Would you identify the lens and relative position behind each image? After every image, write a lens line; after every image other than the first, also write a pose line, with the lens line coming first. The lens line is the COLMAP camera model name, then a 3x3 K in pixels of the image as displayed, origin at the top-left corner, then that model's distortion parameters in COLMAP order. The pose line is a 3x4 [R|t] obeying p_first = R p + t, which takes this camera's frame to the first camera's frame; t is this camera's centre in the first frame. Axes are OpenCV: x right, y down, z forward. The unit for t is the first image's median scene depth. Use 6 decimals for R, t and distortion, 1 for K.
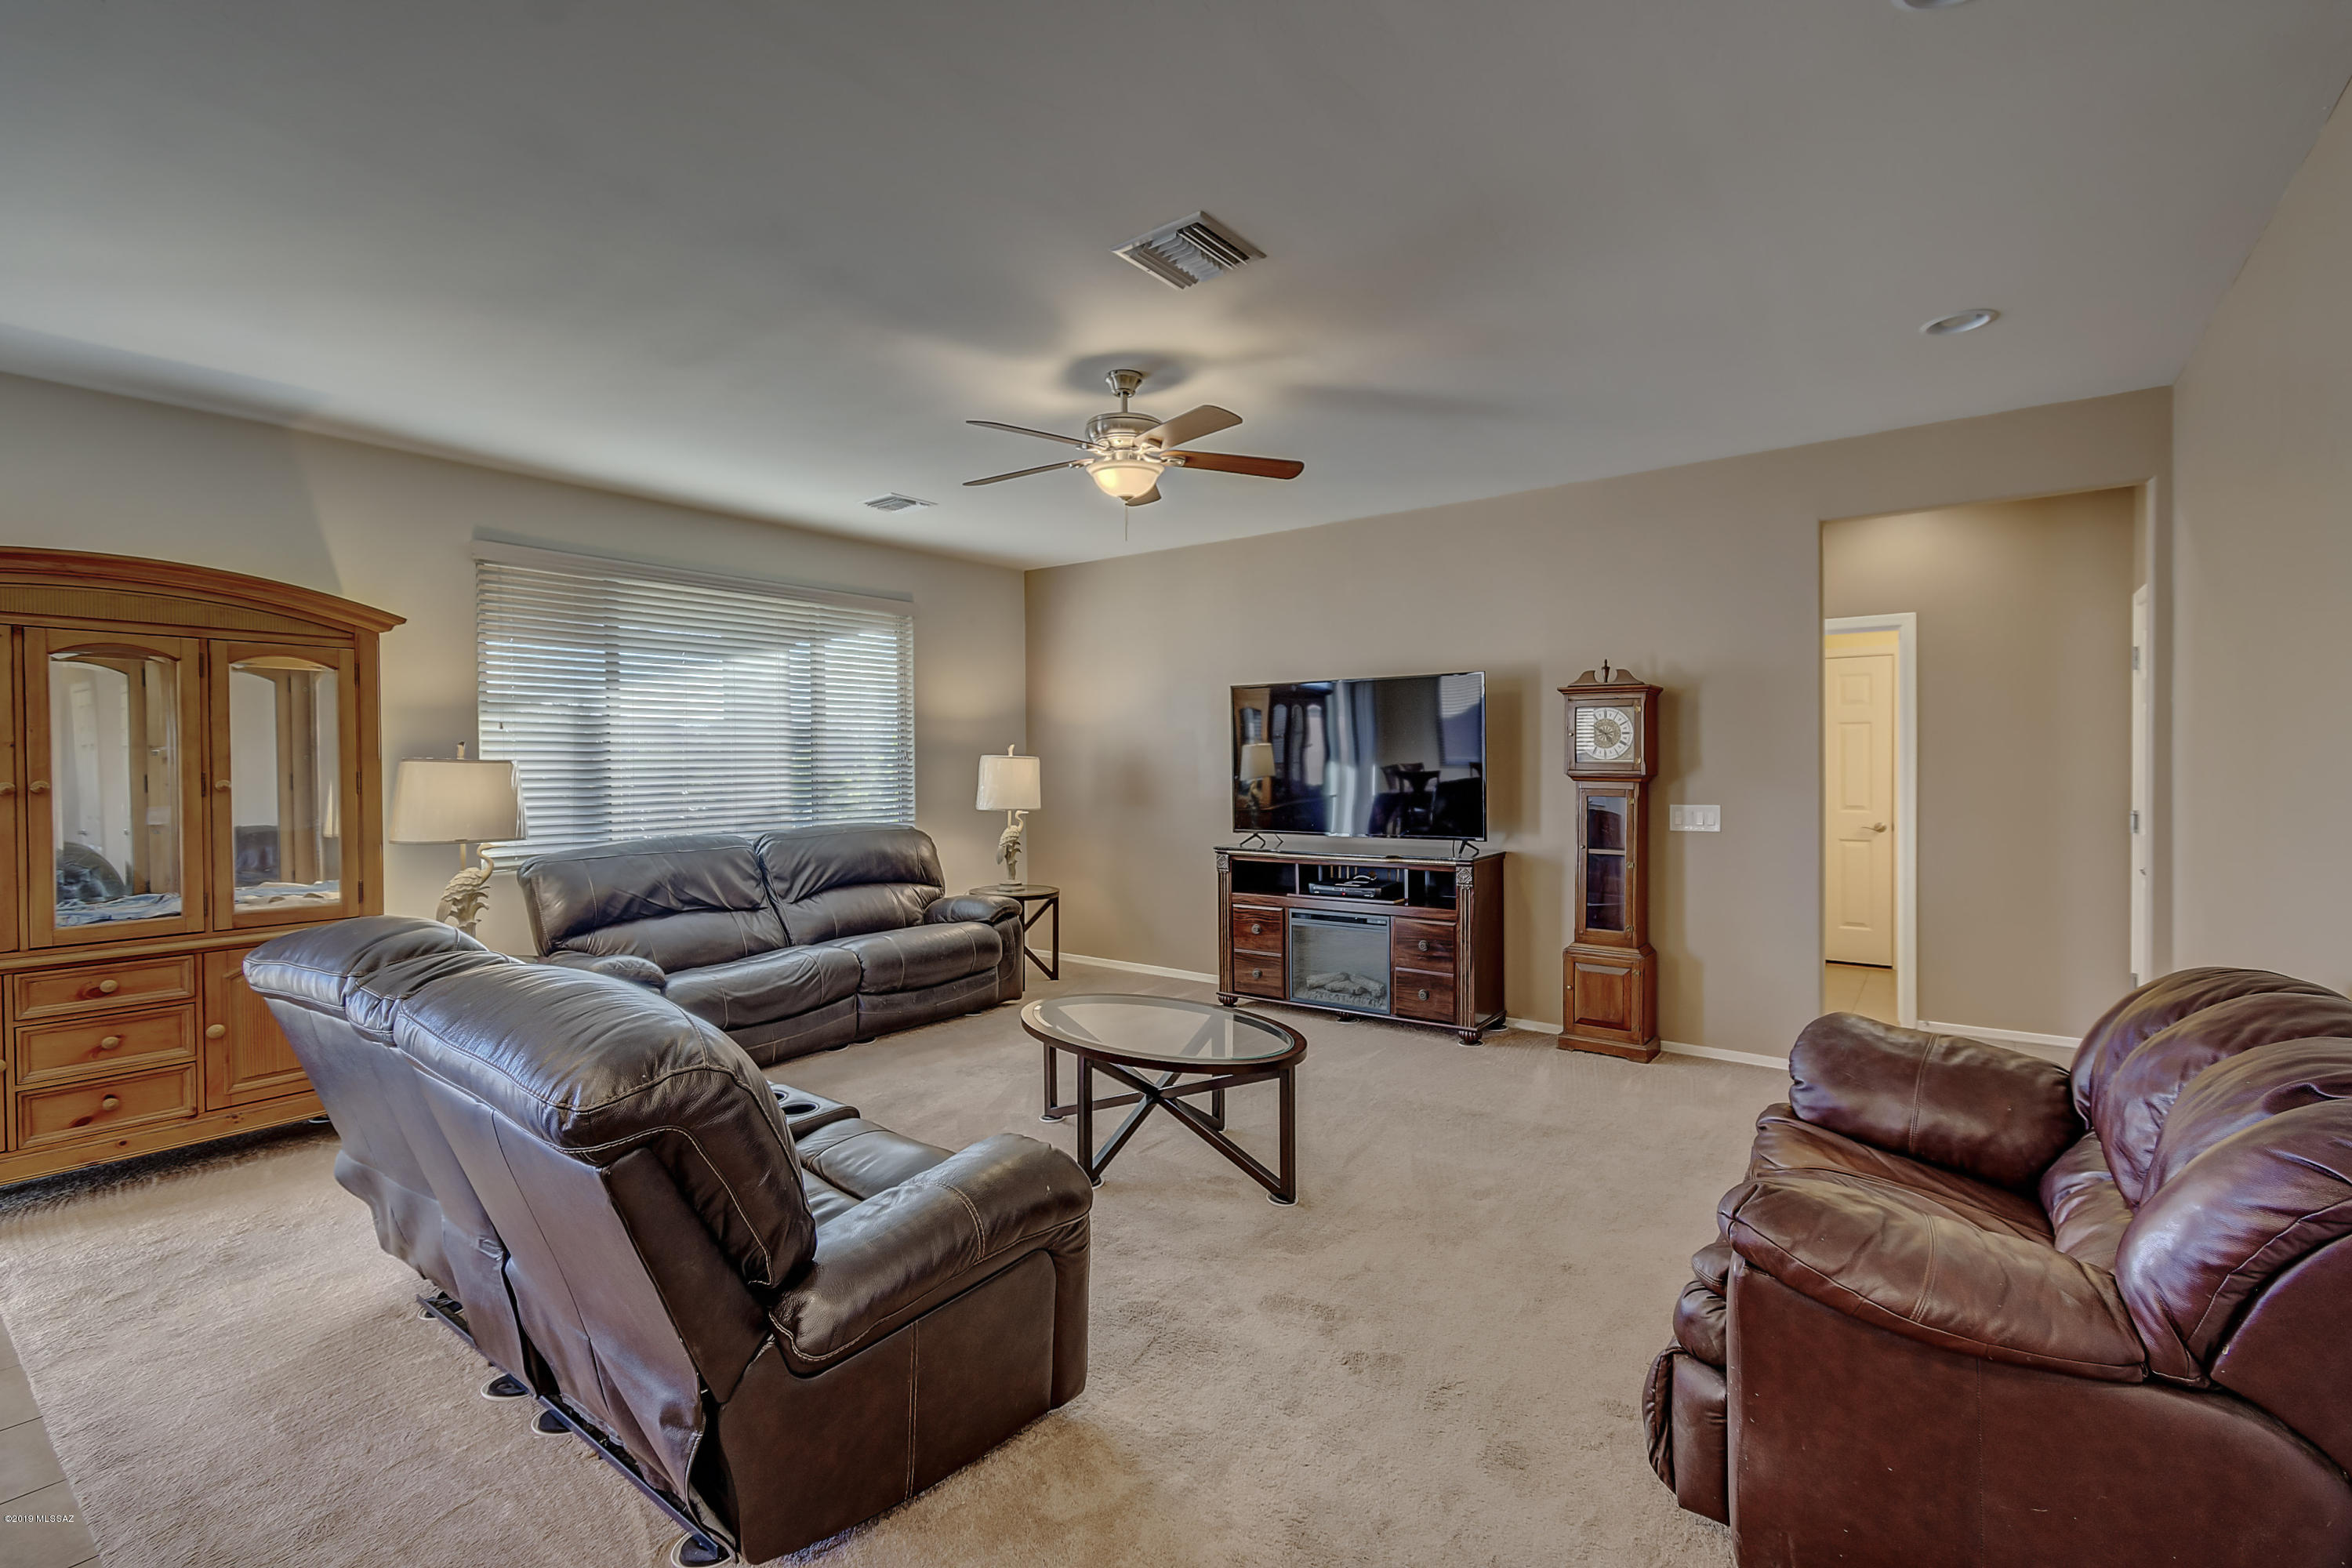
lens RADIAL K [[1031.7, 0, 1168.1], [0, 1031.7, 769.7], [0, 0, 1]] dist [0.013208, -0.004340]
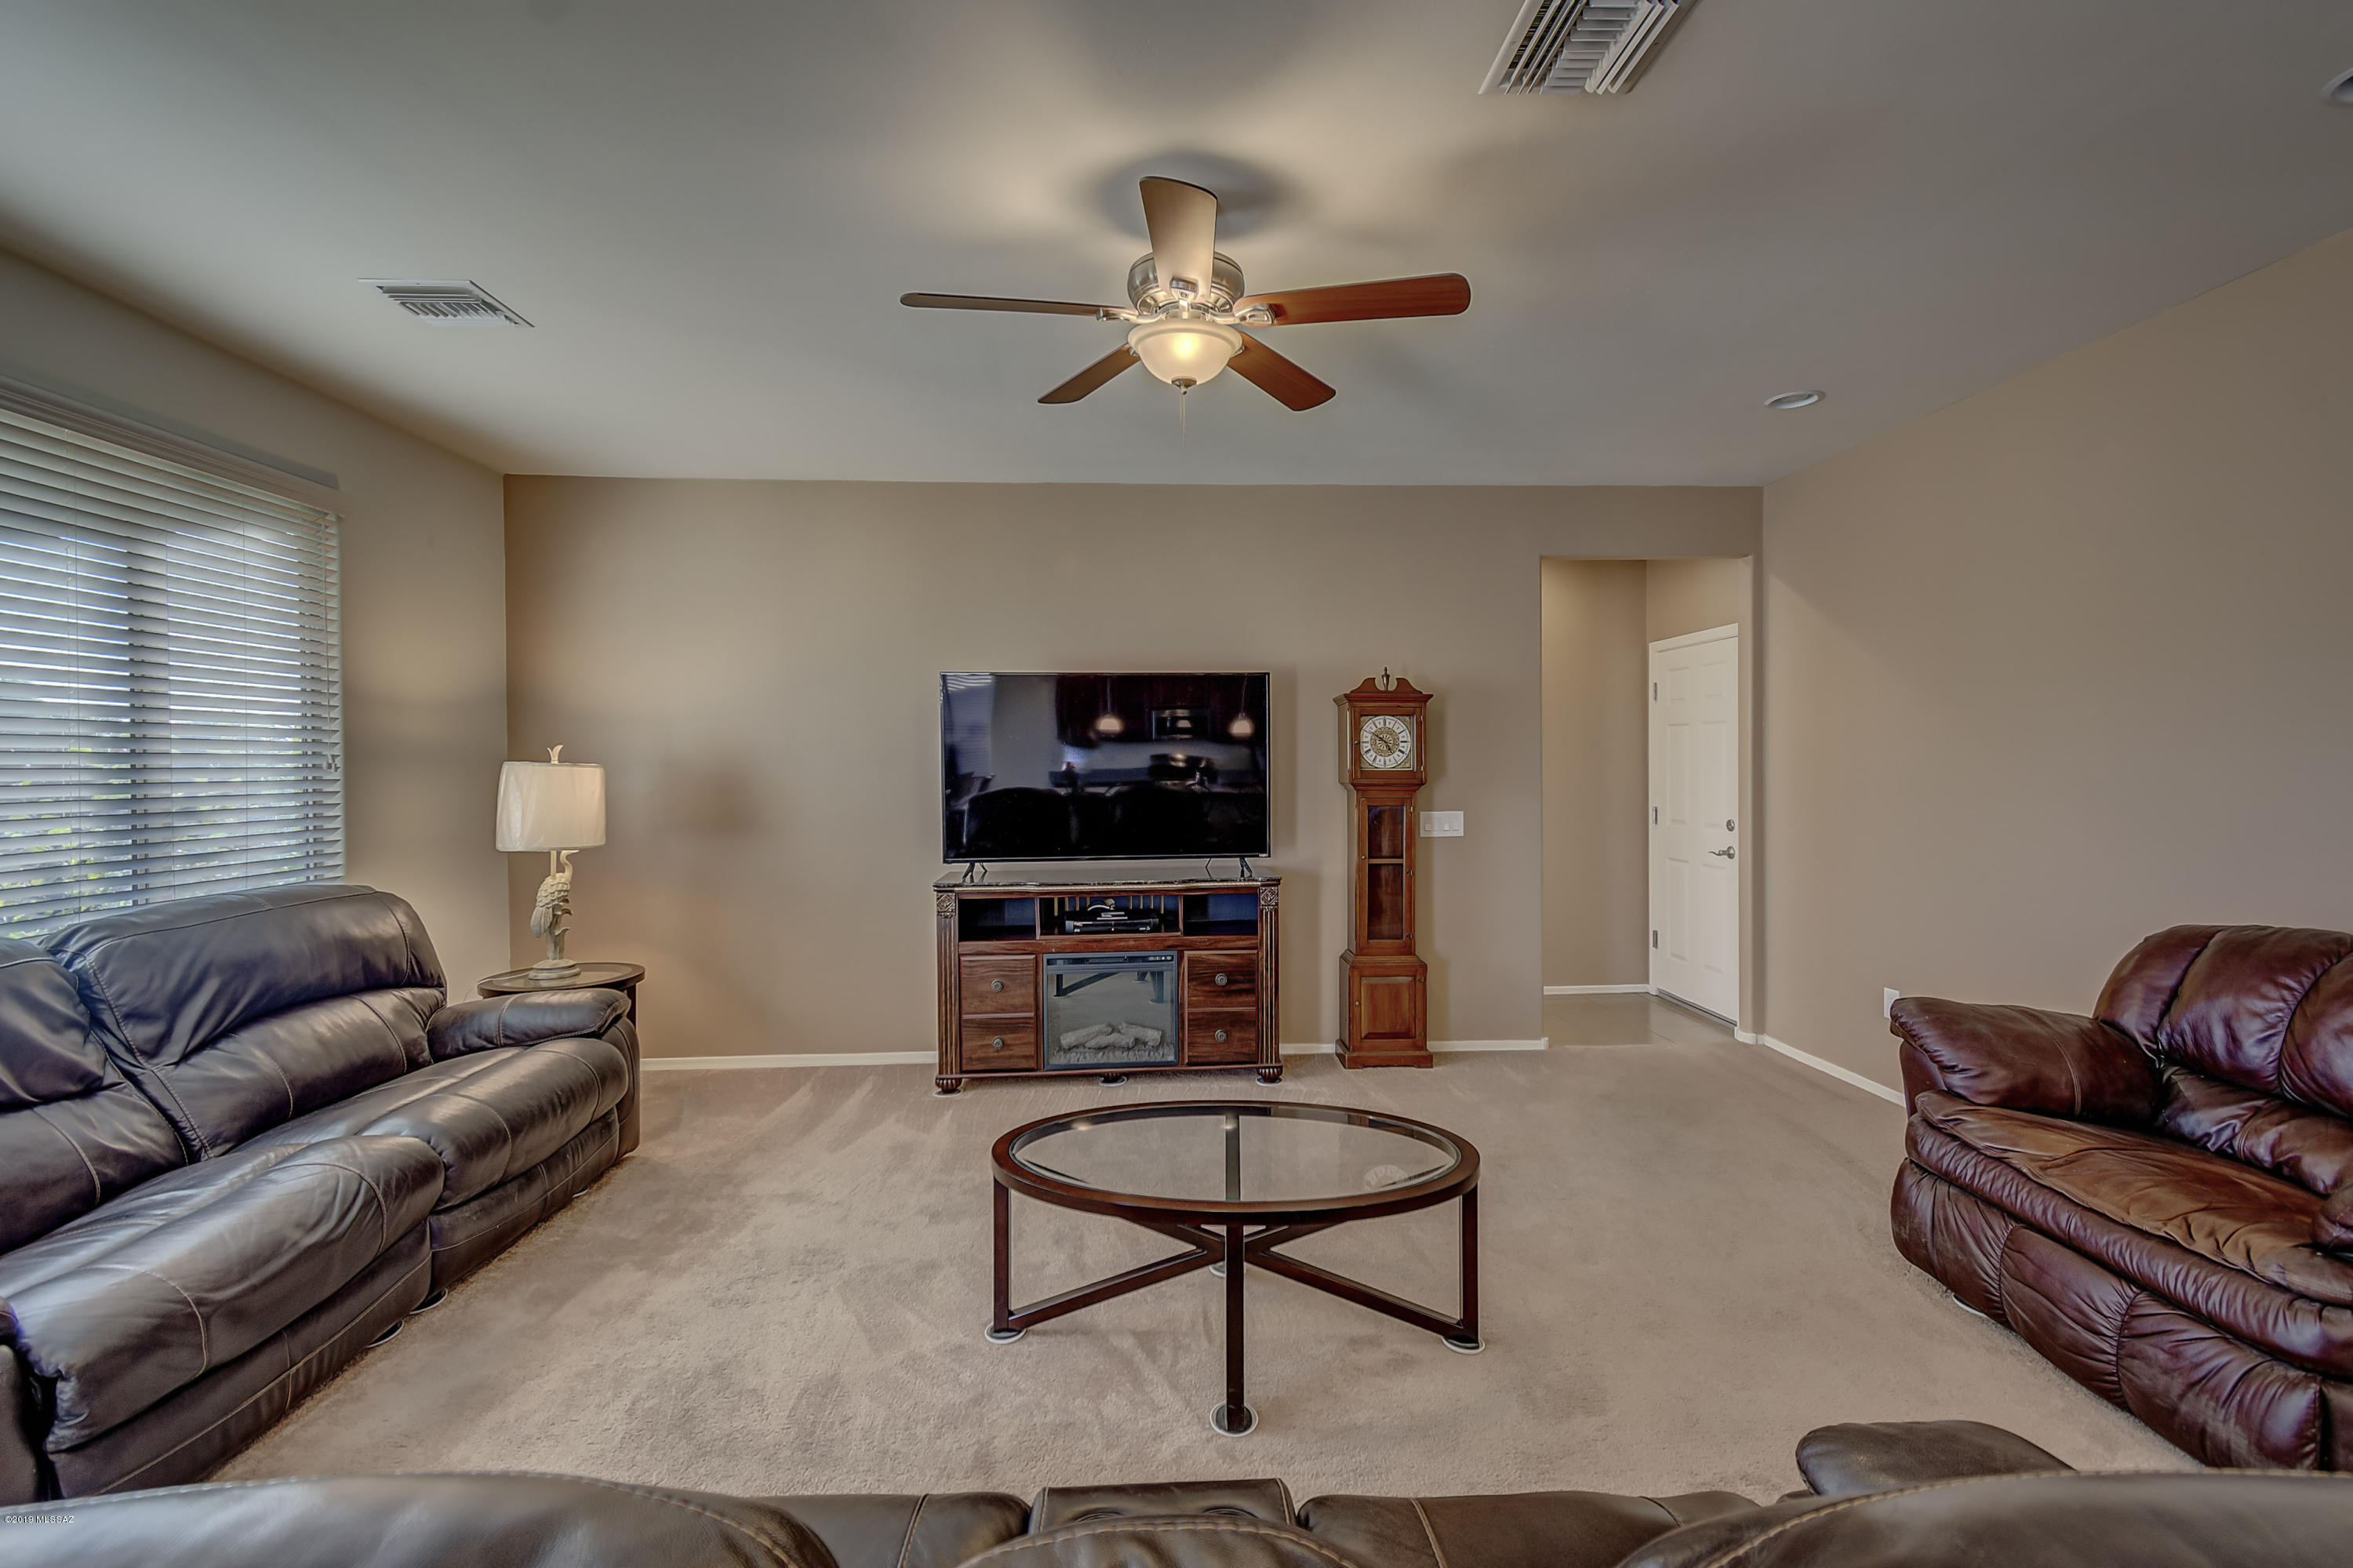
lens RADIAL K [[1032.2, 0, 1178.5], [0, 1032.2, 778.8], [0, 0, 1]] dist [0.013208, -0.004340]
pose [[0.765546, -0.005947, 0.643354, -0.323440], [0.008003, 0.999968, -0.000279, -0.000589], [-0.643332, 0.005362, 0.765569, 0.328148]]
